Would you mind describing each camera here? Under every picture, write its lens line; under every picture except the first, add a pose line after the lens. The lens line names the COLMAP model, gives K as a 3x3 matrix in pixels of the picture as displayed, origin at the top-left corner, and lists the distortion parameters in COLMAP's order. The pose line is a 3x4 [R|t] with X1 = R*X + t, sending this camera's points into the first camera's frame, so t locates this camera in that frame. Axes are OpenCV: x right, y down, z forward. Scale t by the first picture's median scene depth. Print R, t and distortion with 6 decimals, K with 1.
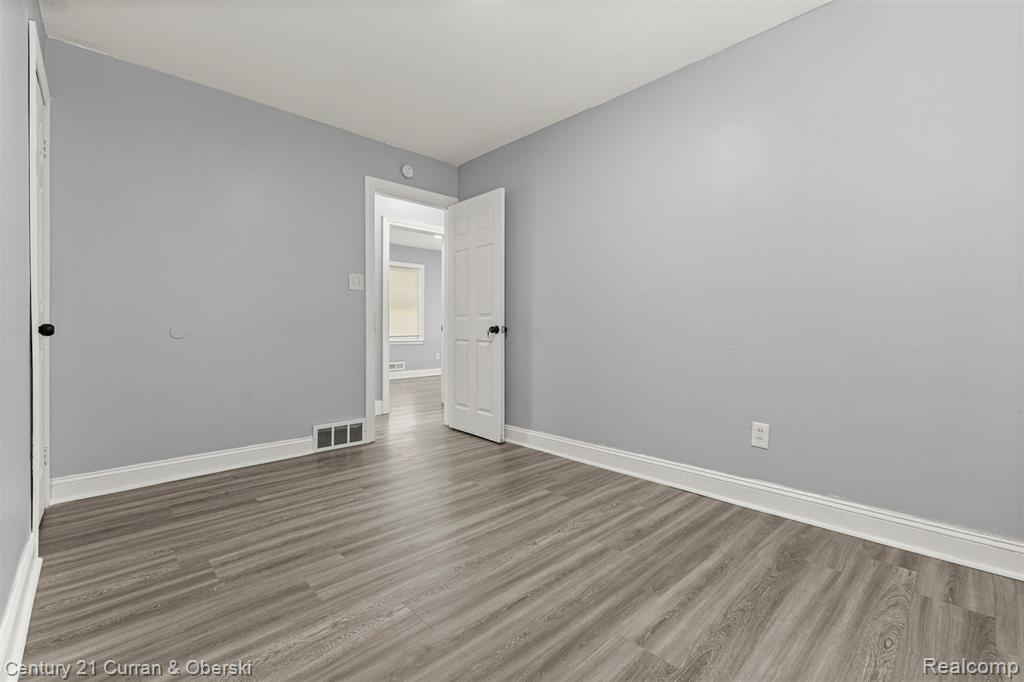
lens RADIAL K [[445.5, 0, 513.3], [0, 445.5, 333.7], [0, 0, 1]] dist [0.012603, 0.000145]
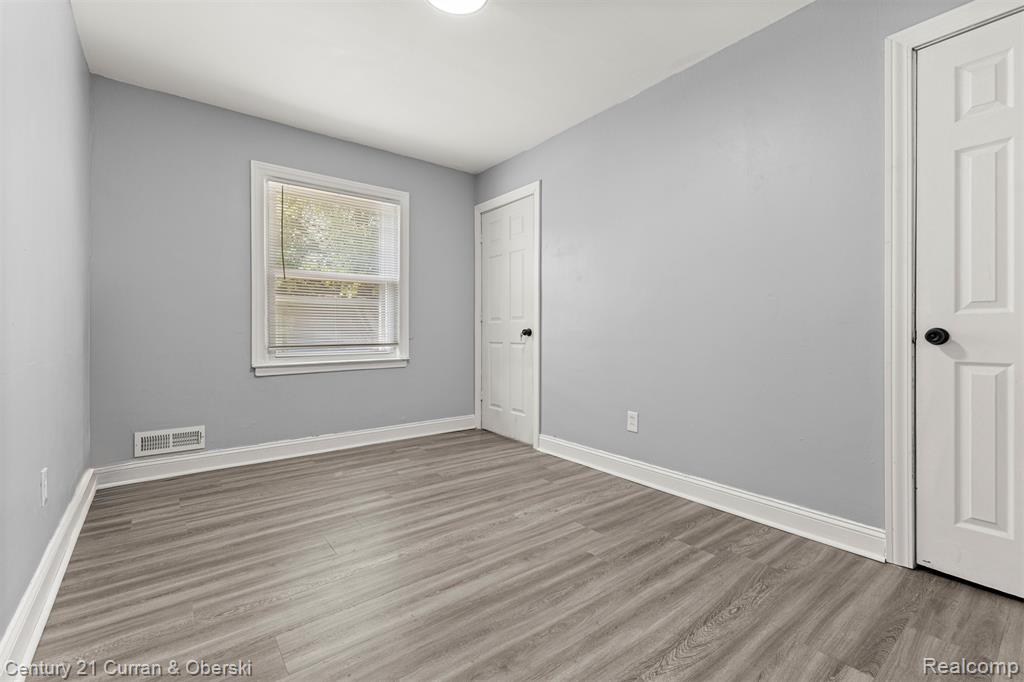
lens RADIAL K [[445.5, 0, 509.0], [0, 445.5, 333.4], [0, 0, 1]] dist [0.012603, 0.000145]
pose [[-0.994698, -0.001722, 0.102821, -0.301989], [0.000020, 0.999857, 0.016939, -0.029384], [-0.102835, 0.016851, -0.994556, 2.048215]]
